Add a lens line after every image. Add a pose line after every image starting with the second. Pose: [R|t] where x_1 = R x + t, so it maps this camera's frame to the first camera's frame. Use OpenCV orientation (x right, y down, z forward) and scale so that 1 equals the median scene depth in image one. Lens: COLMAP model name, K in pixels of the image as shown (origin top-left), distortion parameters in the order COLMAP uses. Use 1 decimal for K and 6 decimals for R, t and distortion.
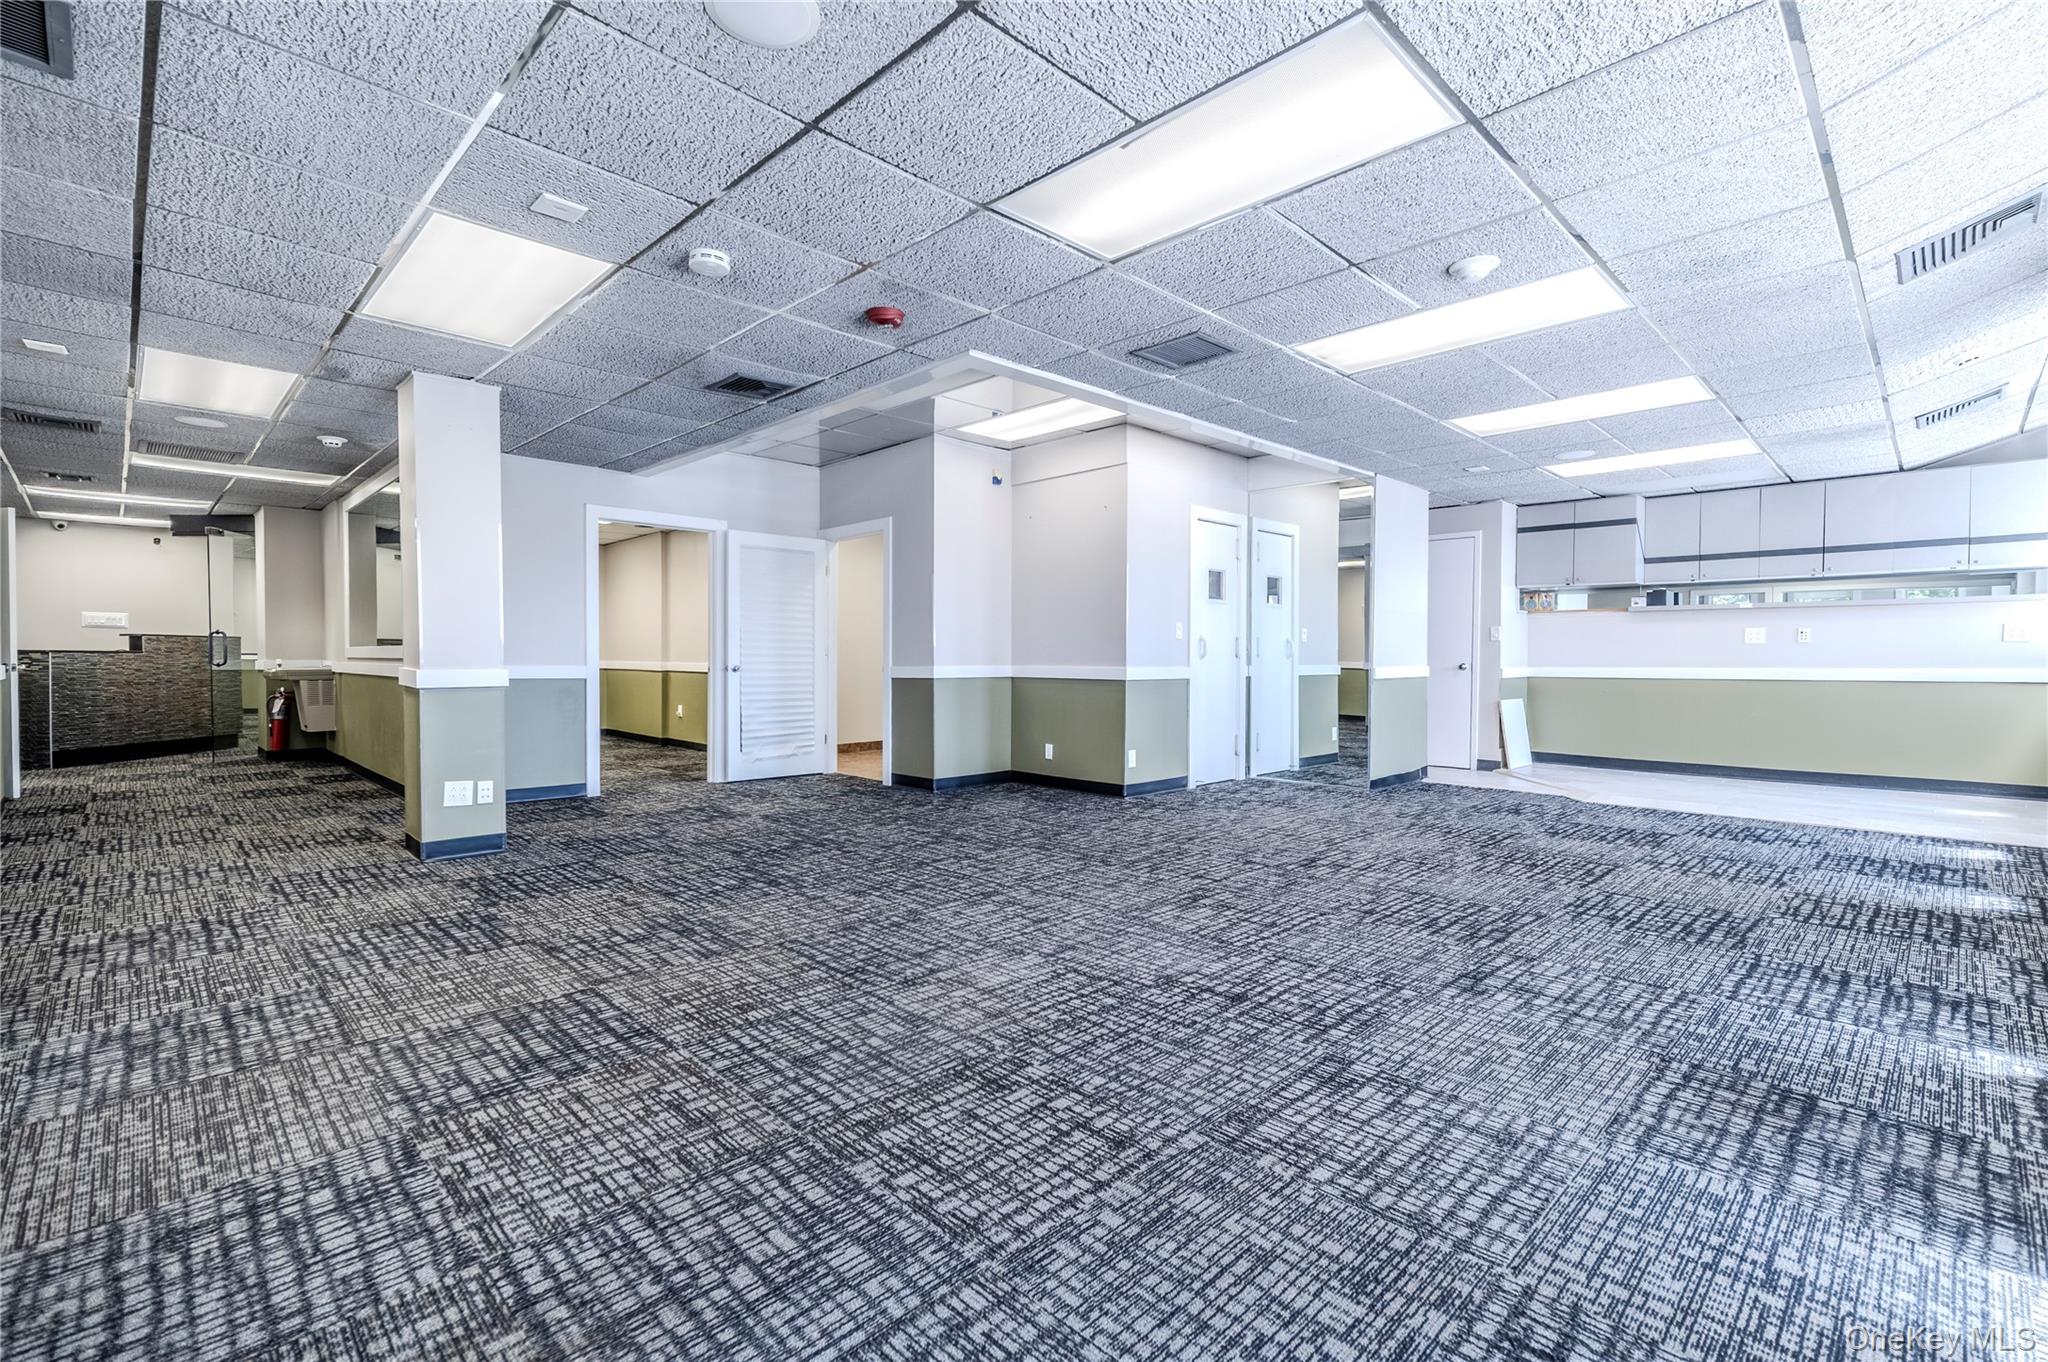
lens RADIAL K [[915.2, 0, 1018.5], [0, 915.2, 673.5], [0, 0, 1]] dist [0.002945, 0.000161]
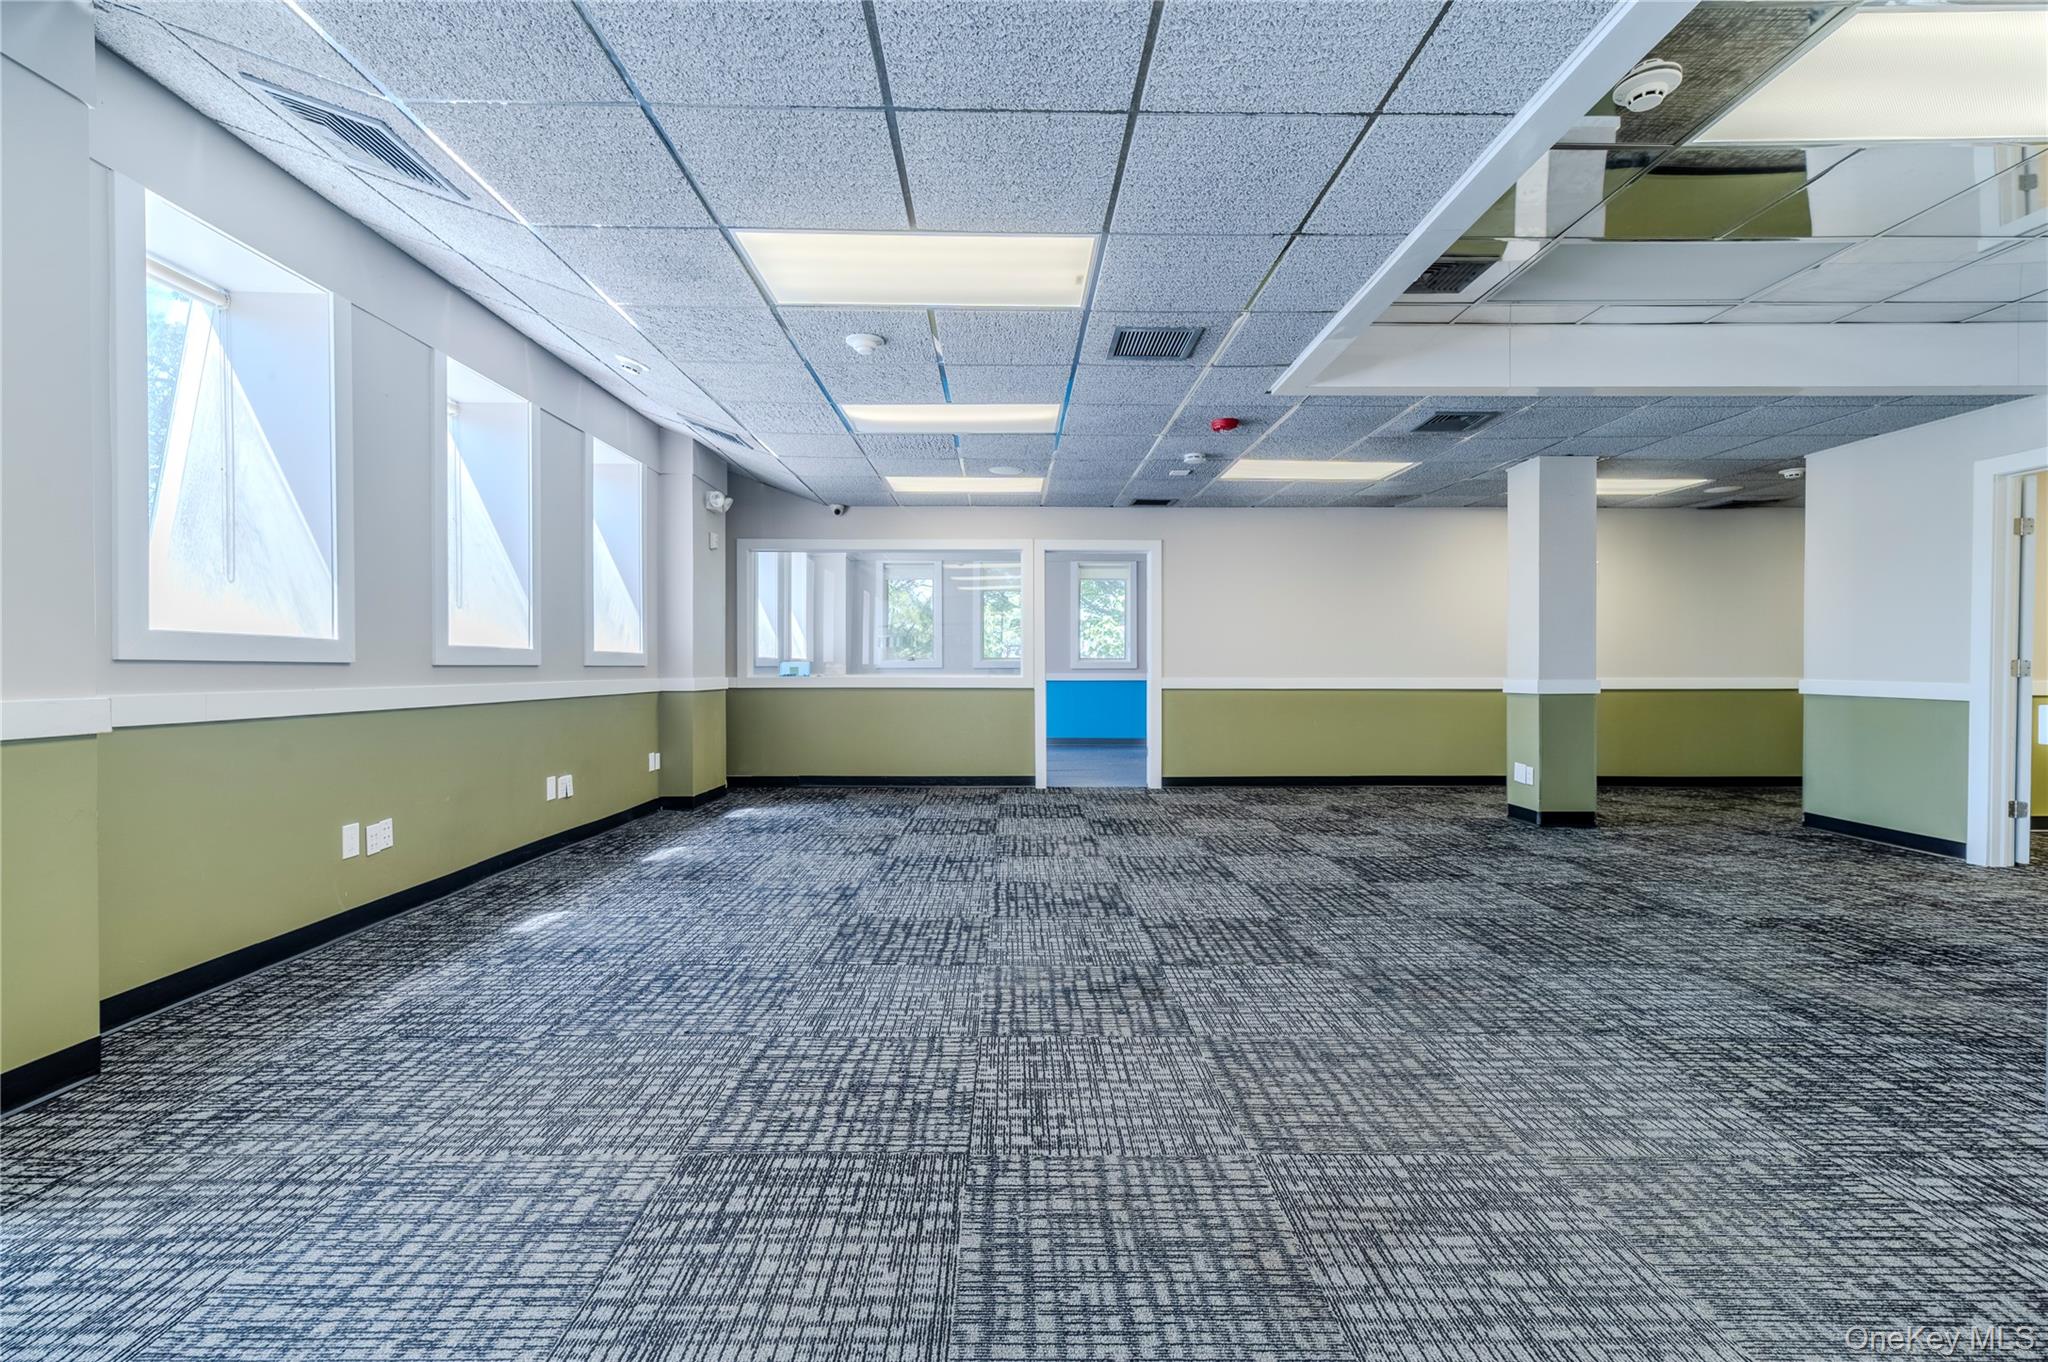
lens RADIAL K [[879.9, 0, 1018.0], [0, 879.9, 680.3], [0, 0, 1]] dist [-0.001092, 0.000829]
pose [[-0.691963, 0.006820, -0.721901, 1.096539], [-0.012013, 0.999708, 0.020960, -0.029024], [0.721833, 0.023176, -0.691679, 1.801105]]
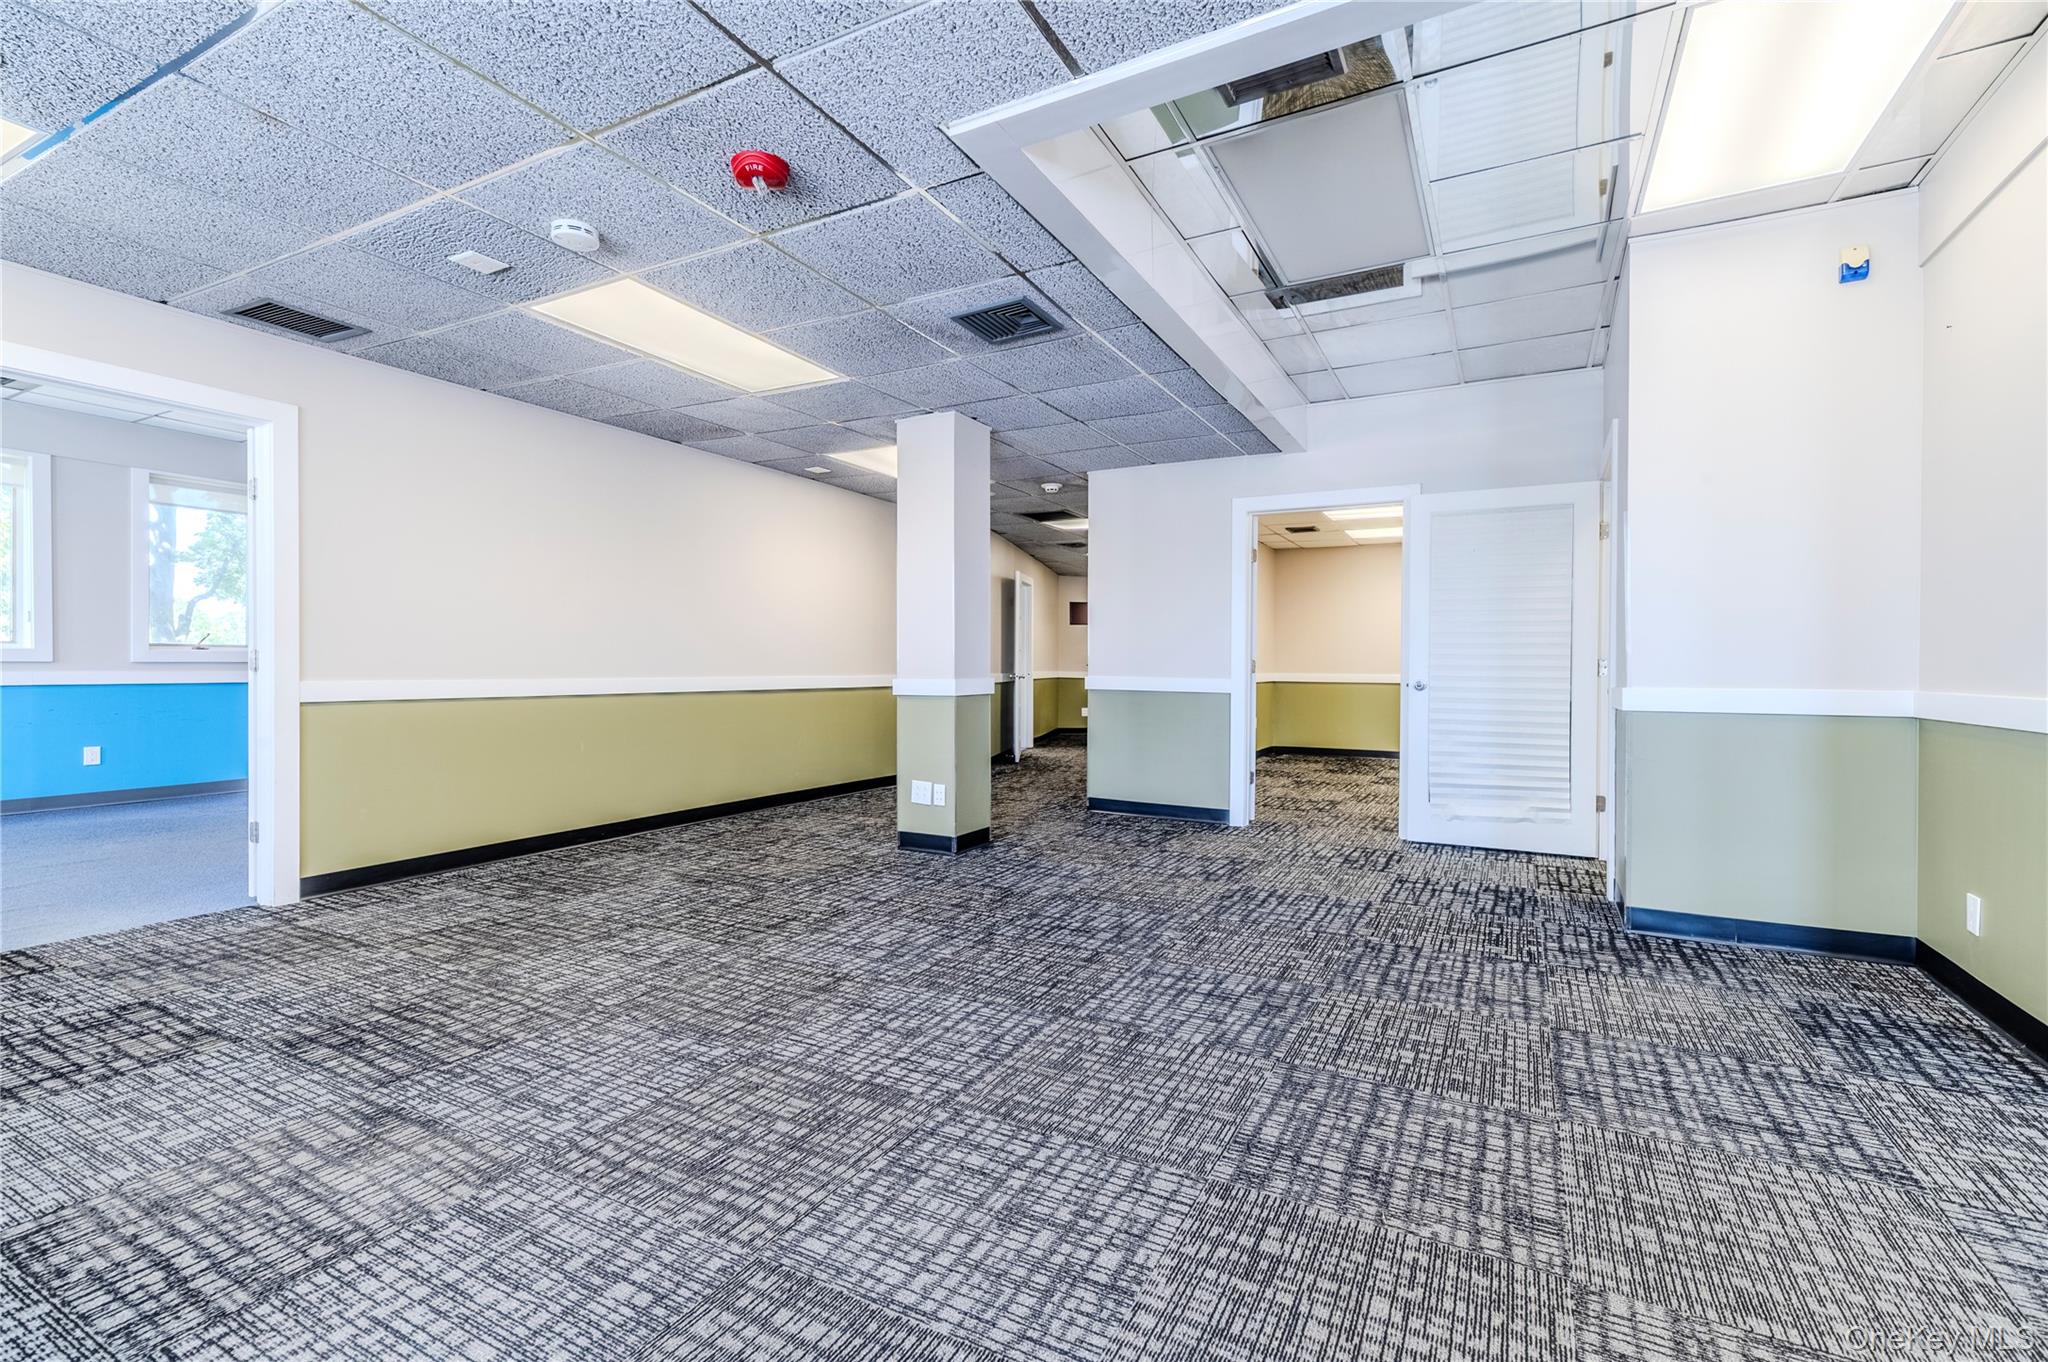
lens RADIAL K [[879.9, 0, 1018.0], [0, 879.9, 680.3], [0, 0, 1]] dist [-0.001092, 0.000829]
pose [[0.298240, 0.014784, -0.954376, 0.569296], [-0.017475, 0.999797, 0.010026, -0.020219], [0.954331, 0.013687, 0.298438, 1.038540]]
